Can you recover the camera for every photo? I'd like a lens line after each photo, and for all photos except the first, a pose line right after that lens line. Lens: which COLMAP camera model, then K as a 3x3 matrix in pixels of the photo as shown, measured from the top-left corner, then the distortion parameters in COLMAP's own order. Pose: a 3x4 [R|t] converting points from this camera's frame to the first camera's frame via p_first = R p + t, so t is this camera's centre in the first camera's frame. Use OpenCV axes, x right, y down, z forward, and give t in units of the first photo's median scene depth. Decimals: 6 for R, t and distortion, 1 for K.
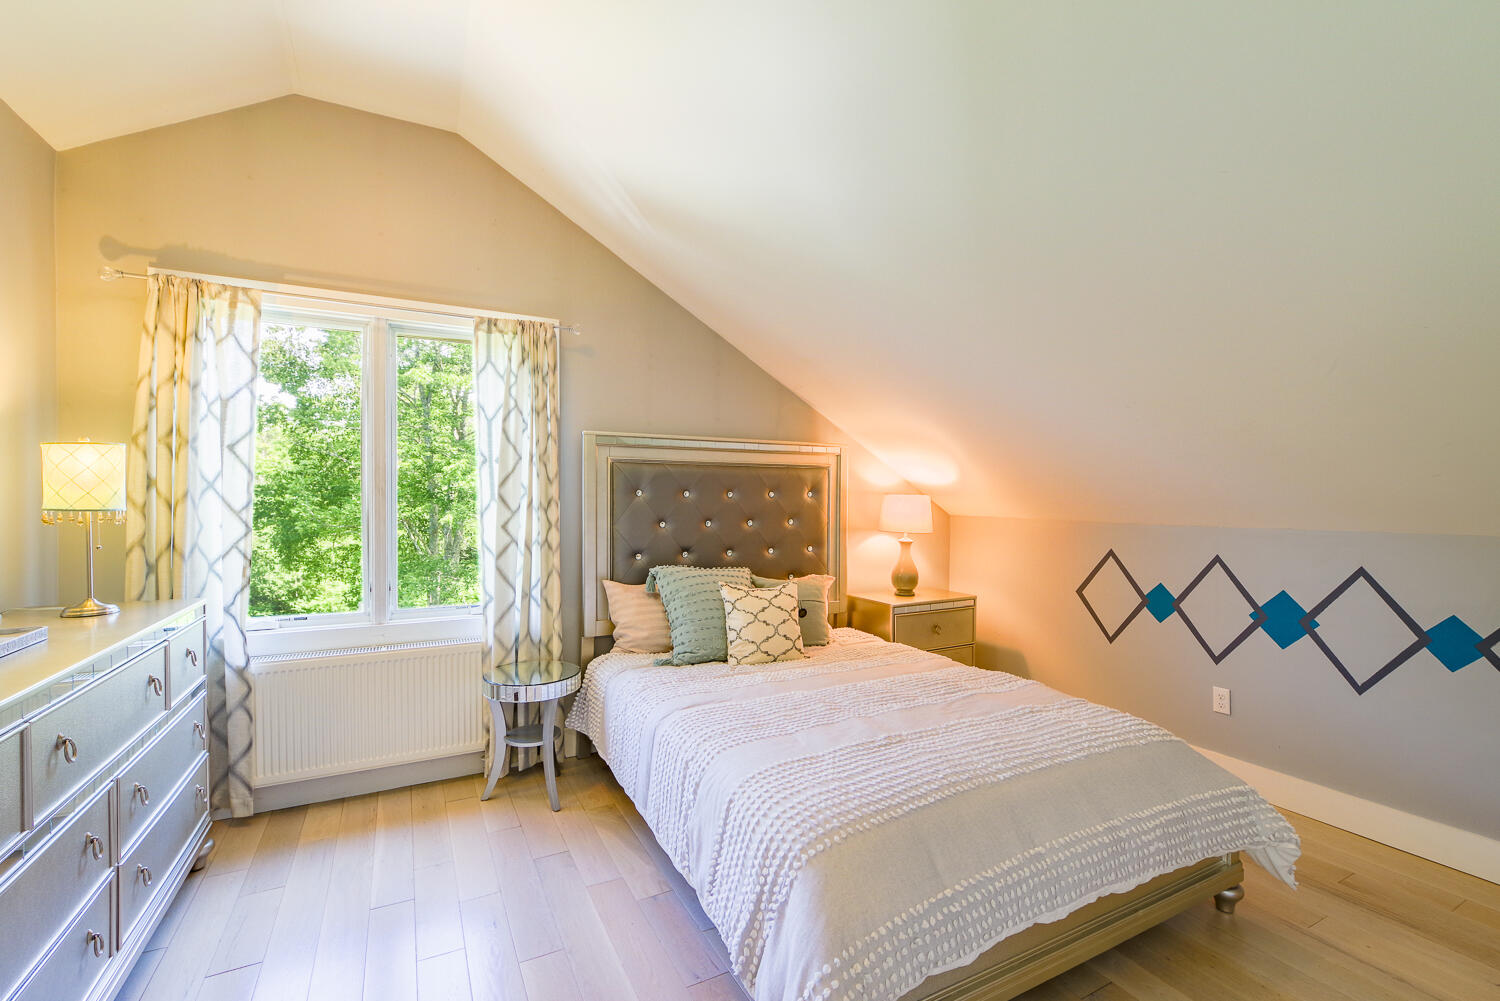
lens RADIAL K [[649.0, 0, 751.2], [0, 649.0, 505.8], [0, 0, 1]] dist [-0.003236, -0.000100]
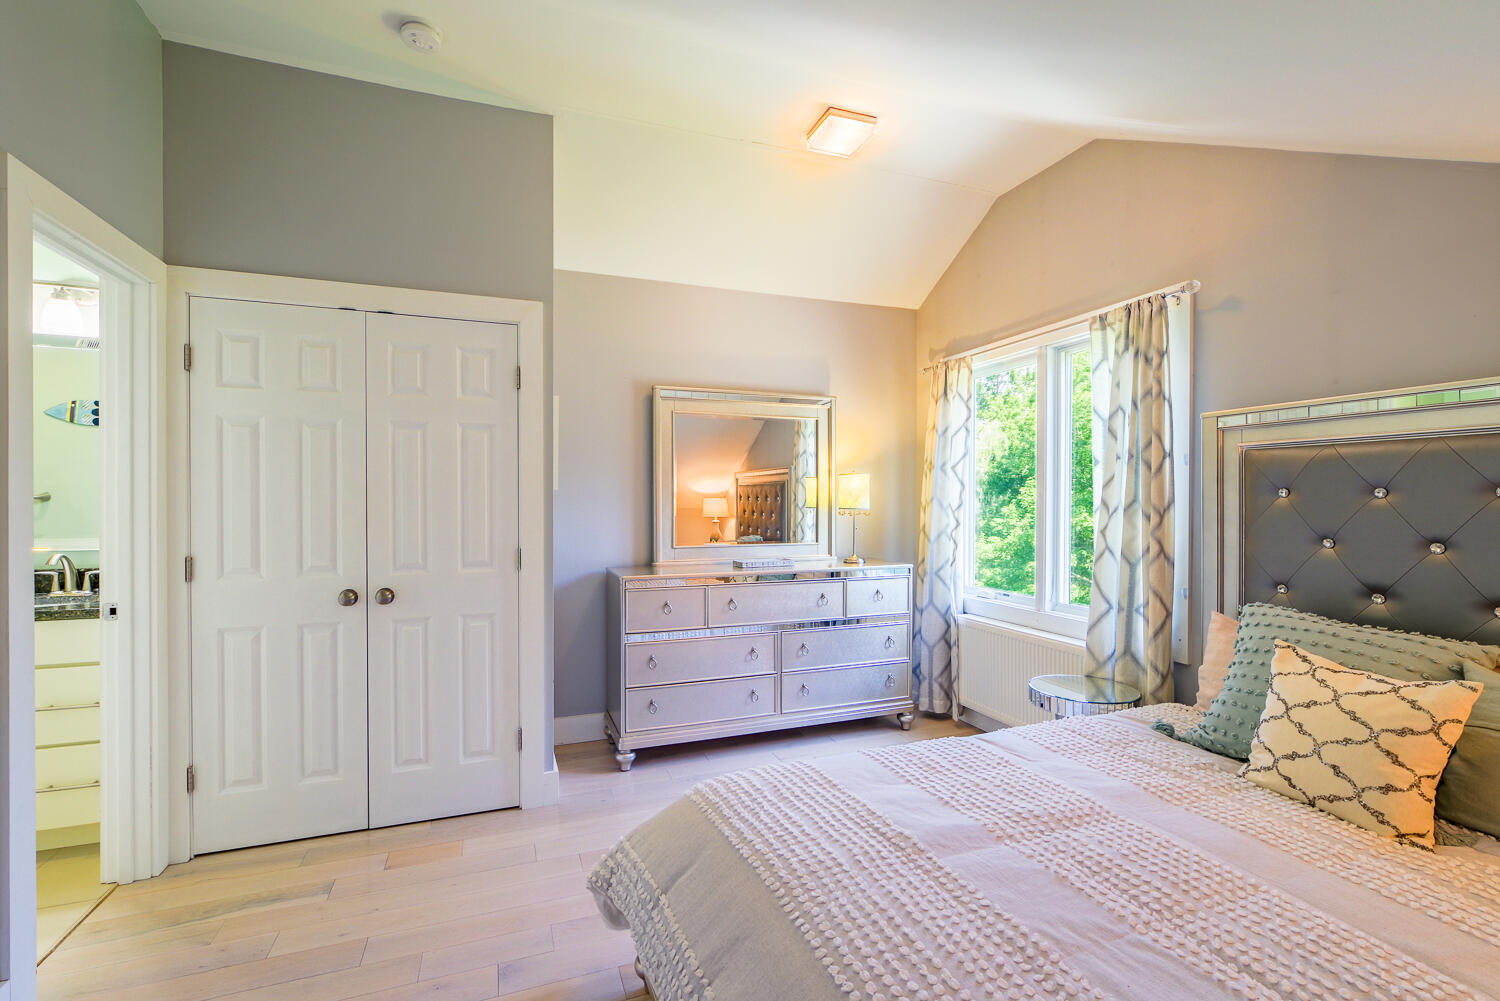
lens RADIAL K [[649.0, 0, 755.1], [0, 649.0, 503.2], [0, 0, 1]] dist [-0.003236, -0.000100]
pose [[-0.105700, -0.002212, -0.994396, 0.641395], [-0.010300, 0.999946, -0.001130, -0.003251], [0.994345, 0.010123, -0.105717, 0.625636]]
